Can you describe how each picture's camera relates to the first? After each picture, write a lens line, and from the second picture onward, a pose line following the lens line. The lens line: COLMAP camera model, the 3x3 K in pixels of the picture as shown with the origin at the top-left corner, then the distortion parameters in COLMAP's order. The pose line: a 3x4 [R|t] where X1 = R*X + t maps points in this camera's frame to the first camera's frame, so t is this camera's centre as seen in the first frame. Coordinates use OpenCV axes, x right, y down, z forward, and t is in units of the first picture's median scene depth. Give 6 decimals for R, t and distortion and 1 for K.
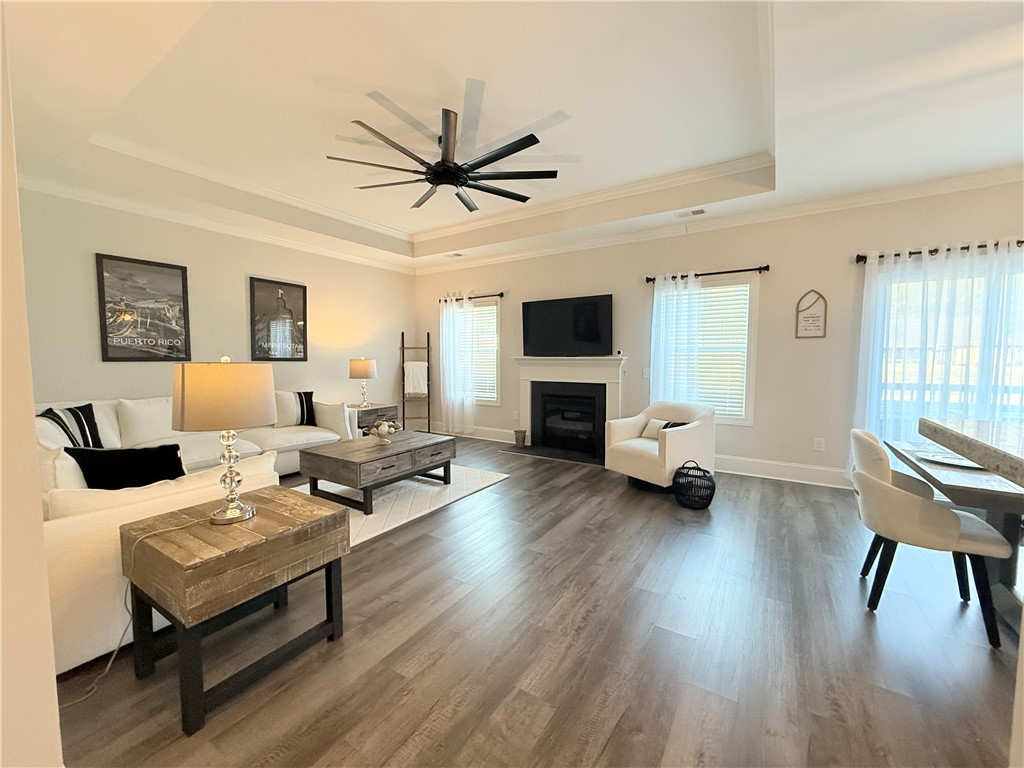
lens RADIAL K [[413.3, 0, 507.0], [0, 413.3, 384.4], [0, 0, 1]] dist [-0.001072, -0.000208]
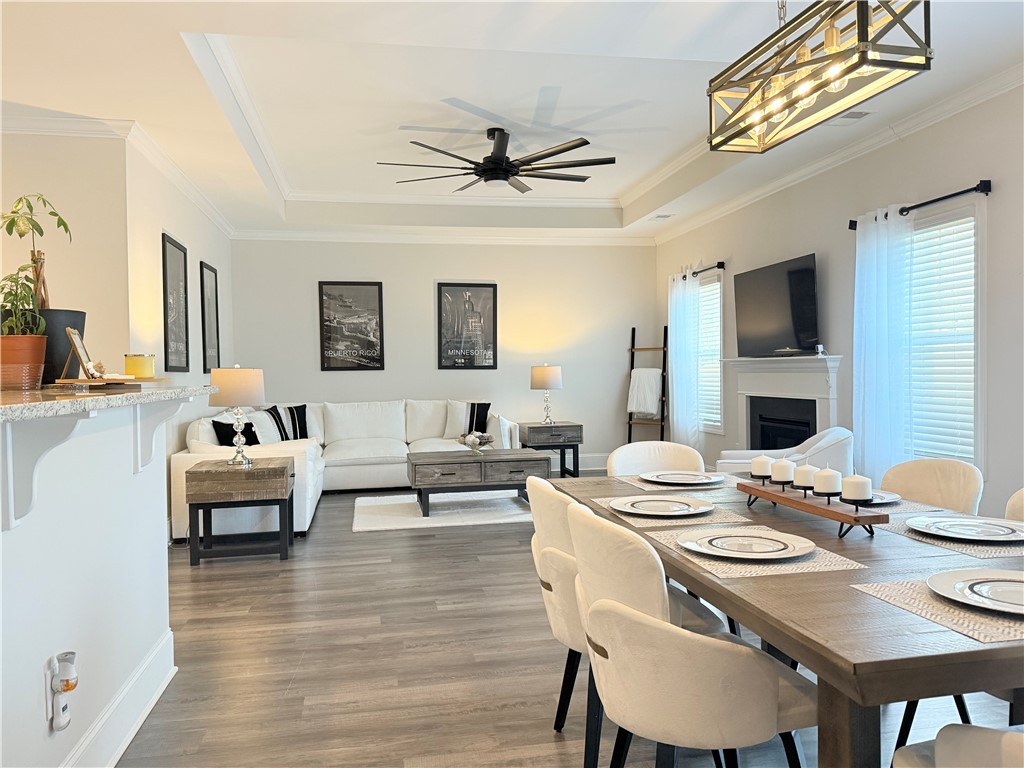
lens RADIAL K [[789.5, 0, 516.3], [0, 789.5, 386.8], [0, 0, 1]] dist [0.028684, -0.010708]
pose [[0.691684, 0.002606, -0.722196, 0.789484], [-0.030360, 0.999214, -0.025472, 0.023439], [0.721562, 0.039545, 0.691220, -0.126738]]
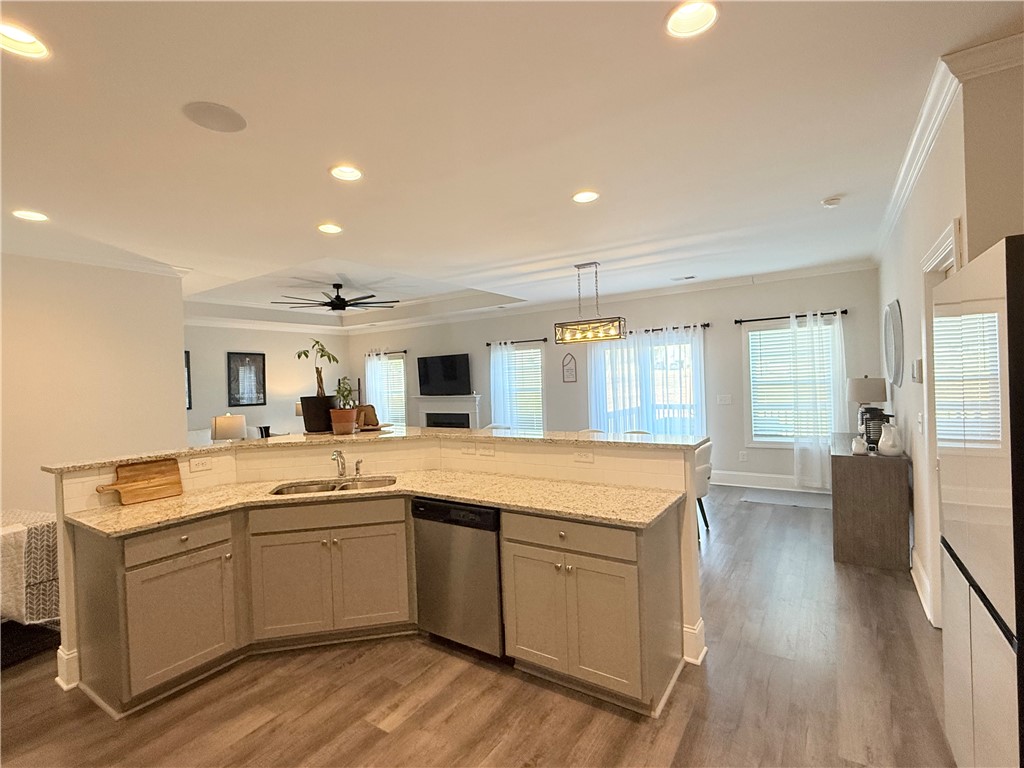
lens RADIAL K [[490.3, 0, 510.5], [0, 490.3, 383.5], [0, 0, 1]] dist [0.012830, 0.000095]
pose [[0.999235, -0.037599, -0.010785, 0.414935], [0.036980, 0.997924, -0.052734, -0.009689], [0.012745, 0.052294, 0.998550, -0.753527]]
